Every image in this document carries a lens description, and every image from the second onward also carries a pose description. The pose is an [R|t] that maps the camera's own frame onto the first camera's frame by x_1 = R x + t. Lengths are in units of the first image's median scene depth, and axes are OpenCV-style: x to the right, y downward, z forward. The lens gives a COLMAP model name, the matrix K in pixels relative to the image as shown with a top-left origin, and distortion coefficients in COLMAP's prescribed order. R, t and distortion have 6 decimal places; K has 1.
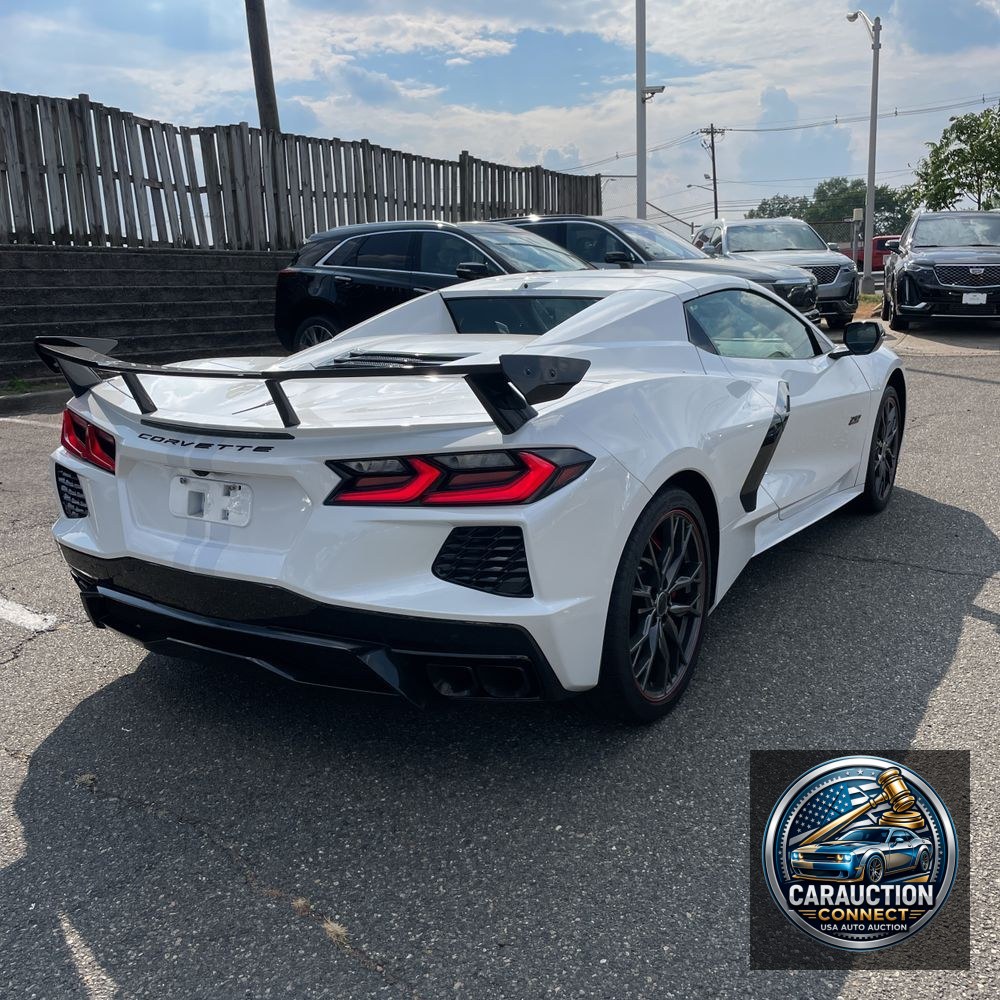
lens RADIAL K [[1017.5, 0, 506.2], [0, 1017.5, 498.4], [0, 0, 1]] dist [0.083079, -0.129767]
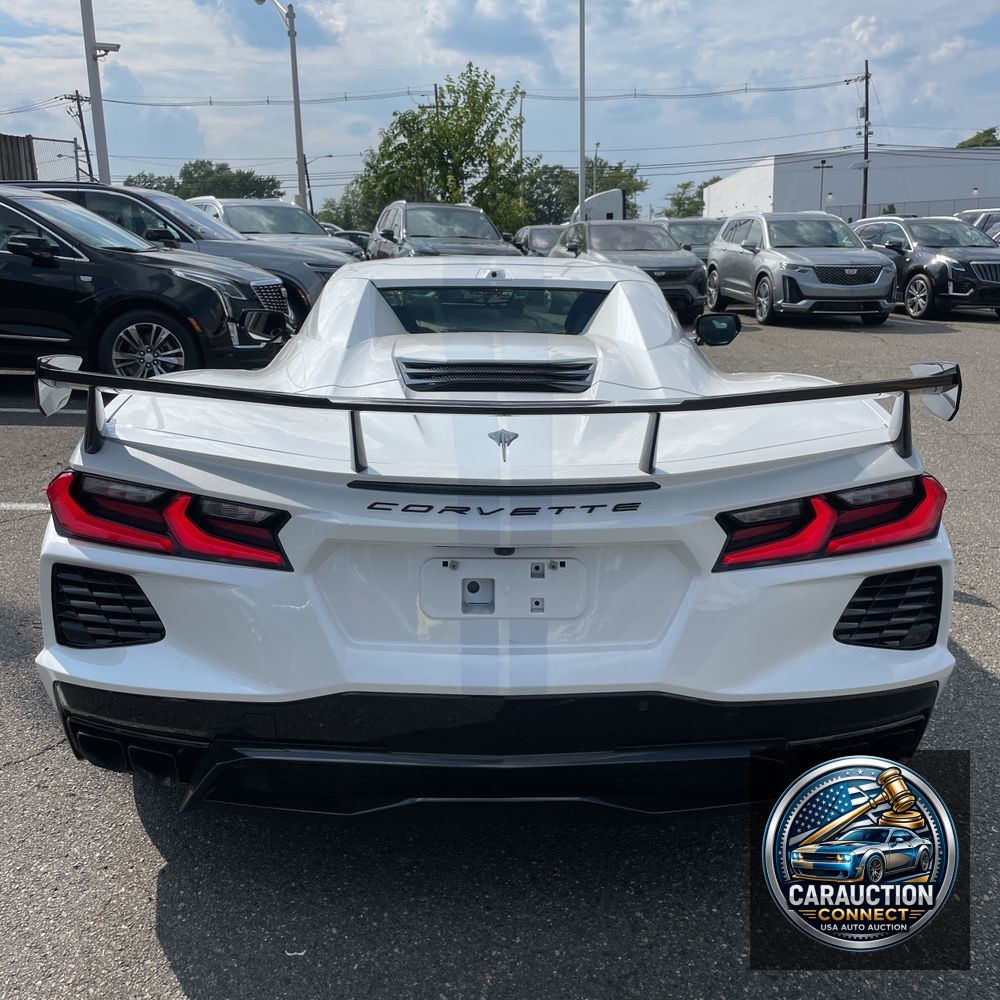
lens RADIAL K [[1017.5, 0, 506.2], [0, 1017.5, 498.4], [0, 0, 1]] dist [0.083079, -0.129767]
pose [[0.836837, -0.106829, 0.536927, -0.647534], [0.097774, 0.994172, 0.045416, -0.089038], [-0.538650, 0.014492, 0.842405, 0.416053]]
